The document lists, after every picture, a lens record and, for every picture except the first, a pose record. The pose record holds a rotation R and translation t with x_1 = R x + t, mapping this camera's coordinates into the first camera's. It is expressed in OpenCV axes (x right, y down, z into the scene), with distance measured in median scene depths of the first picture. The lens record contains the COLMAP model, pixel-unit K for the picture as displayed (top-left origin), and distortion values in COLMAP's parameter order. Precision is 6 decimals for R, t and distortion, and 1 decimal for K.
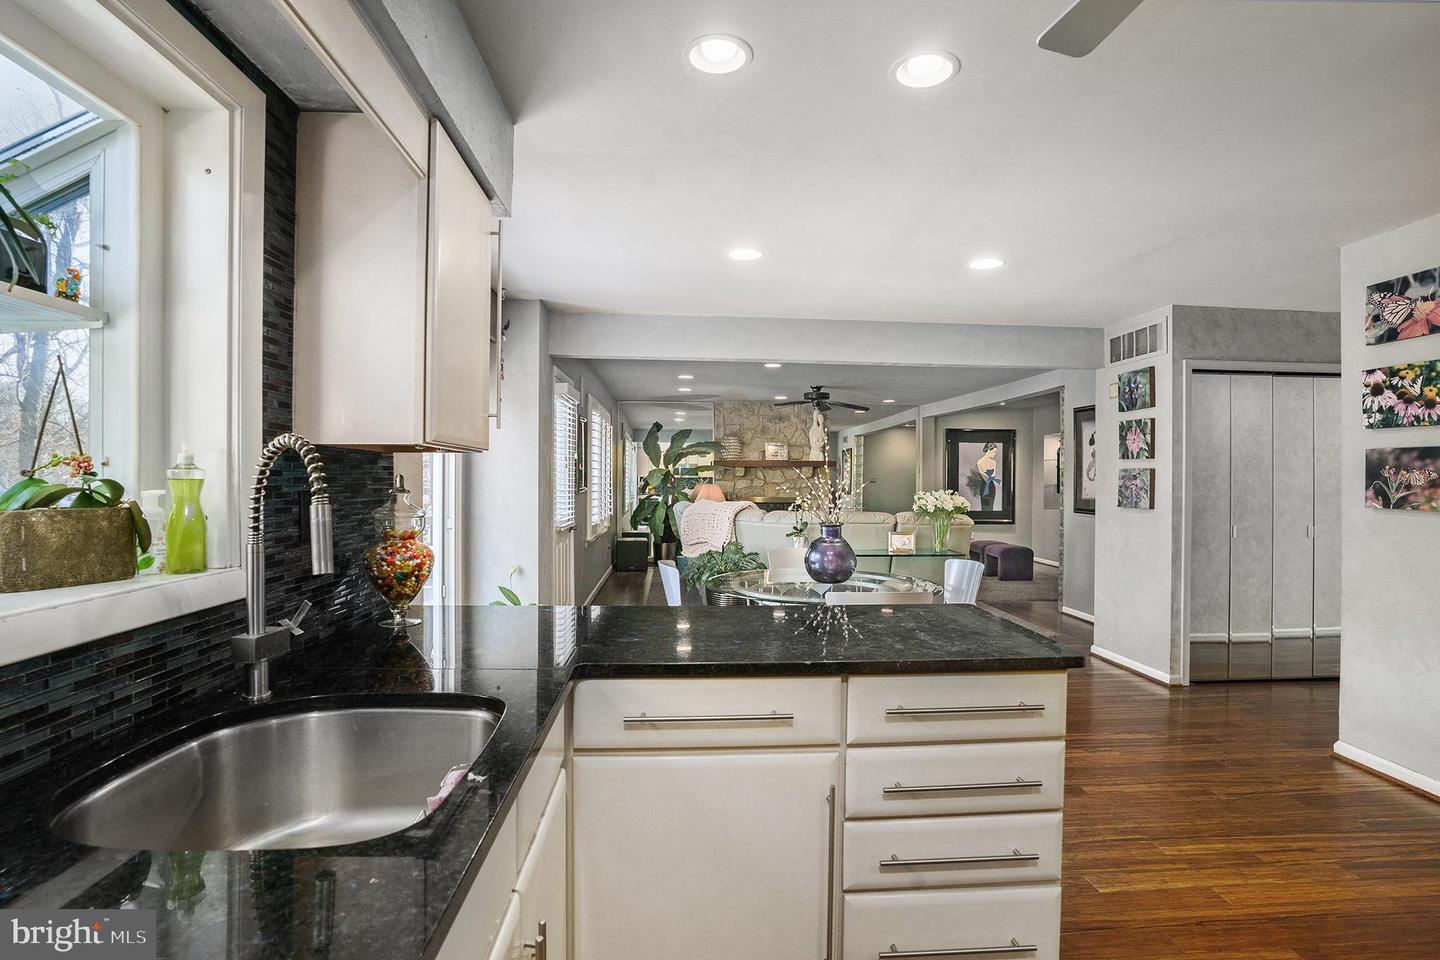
lens RADIAL K [[709.0, 0, 720.0], [0, 709.0, 480.0], [0, 0, 1]] dist [-0.080937, 0.034148]
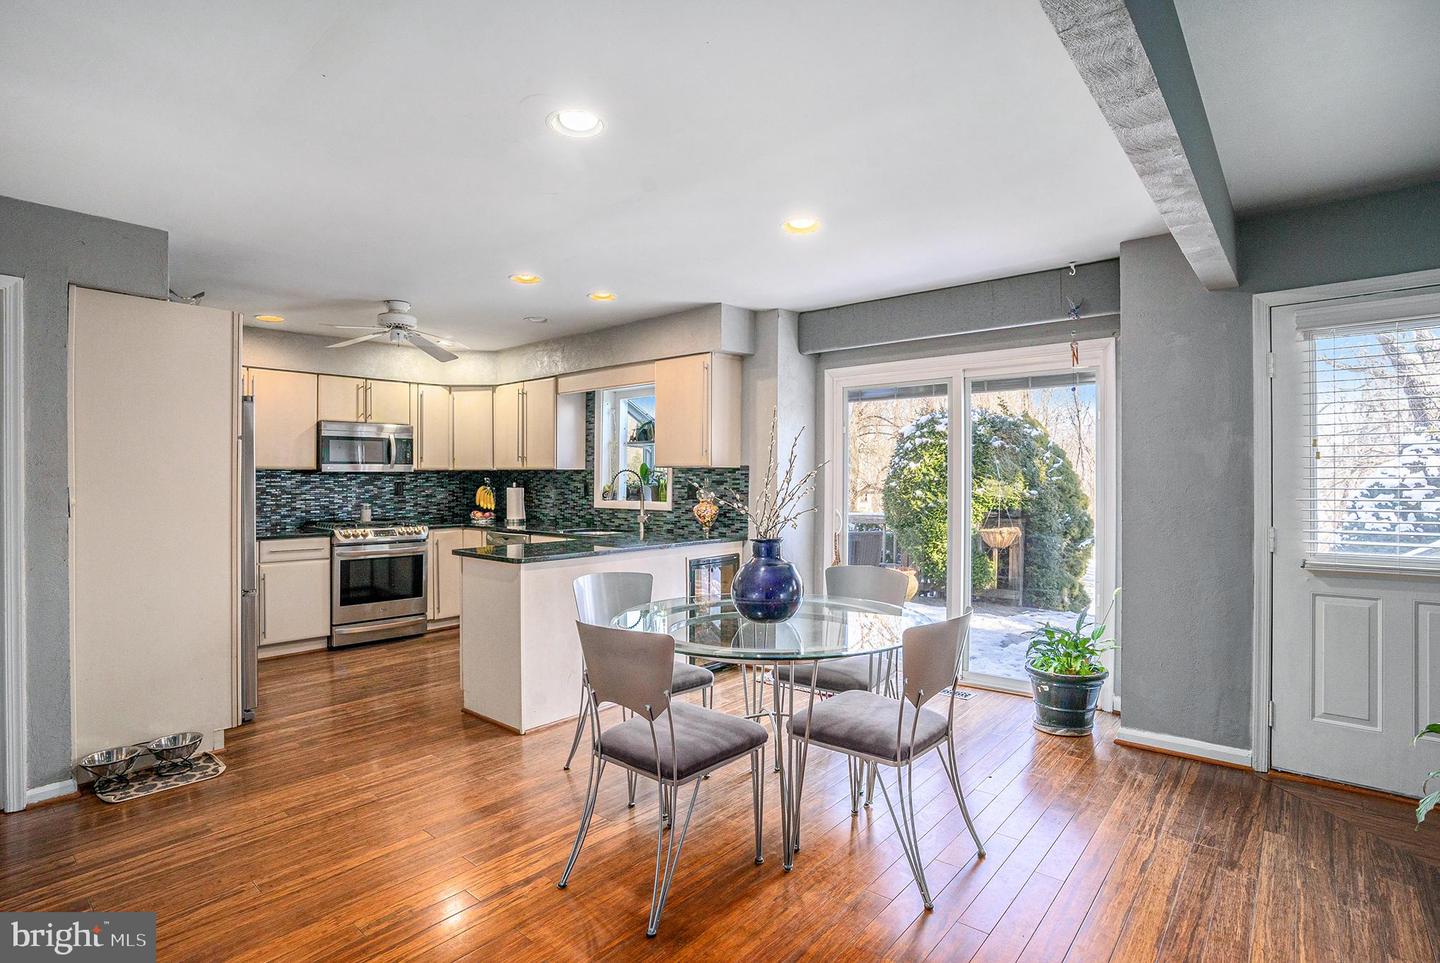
lens RADIAL K [[709.0, 0, 720.0], [0, 709.0, 481.5], [0, 0, 1]] dist [-0.080937, 0.034148]
pose [[-0.697466, -0.002640, -0.716613, 0.590260], [-0.005893, 0.999981, 0.002052, 0.000902], [0.716594, 0.005654, -0.697468, 1.226111]]
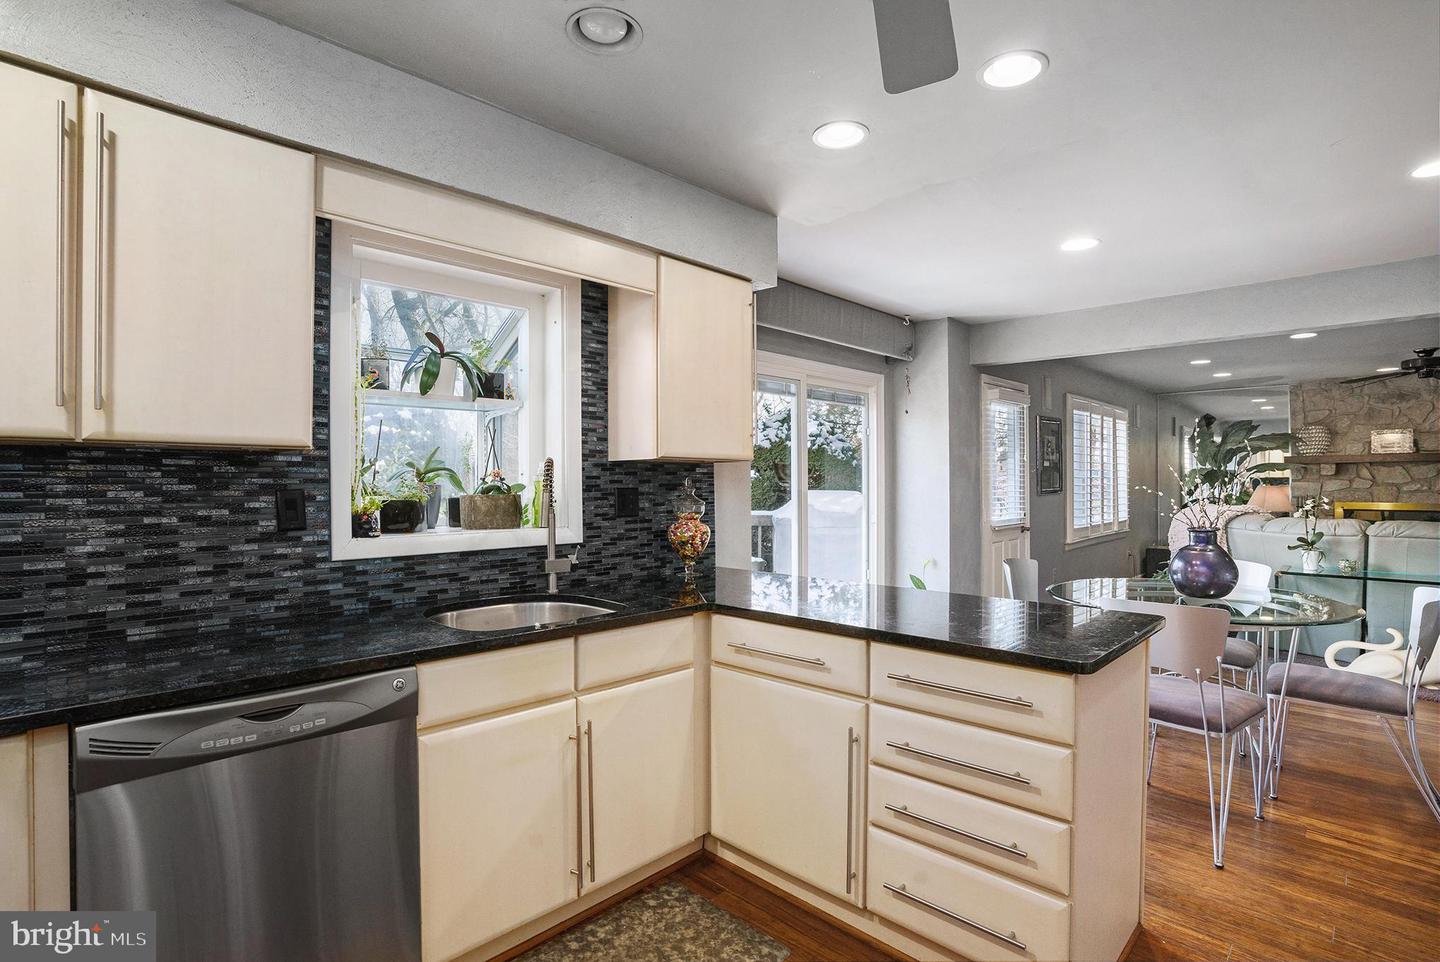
lens RADIAL K [[709.0, 0, 720.0], [0, 709.0, 481.0], [0, 0, 1]] dist [-0.080937, 0.034148]
pose [[0.665014, -0.010065, -0.746763, 0.324653], [0.006270, 0.999949, -0.007895, 0.005245], [0.746804, 0.000568, 0.665043, 0.004213]]
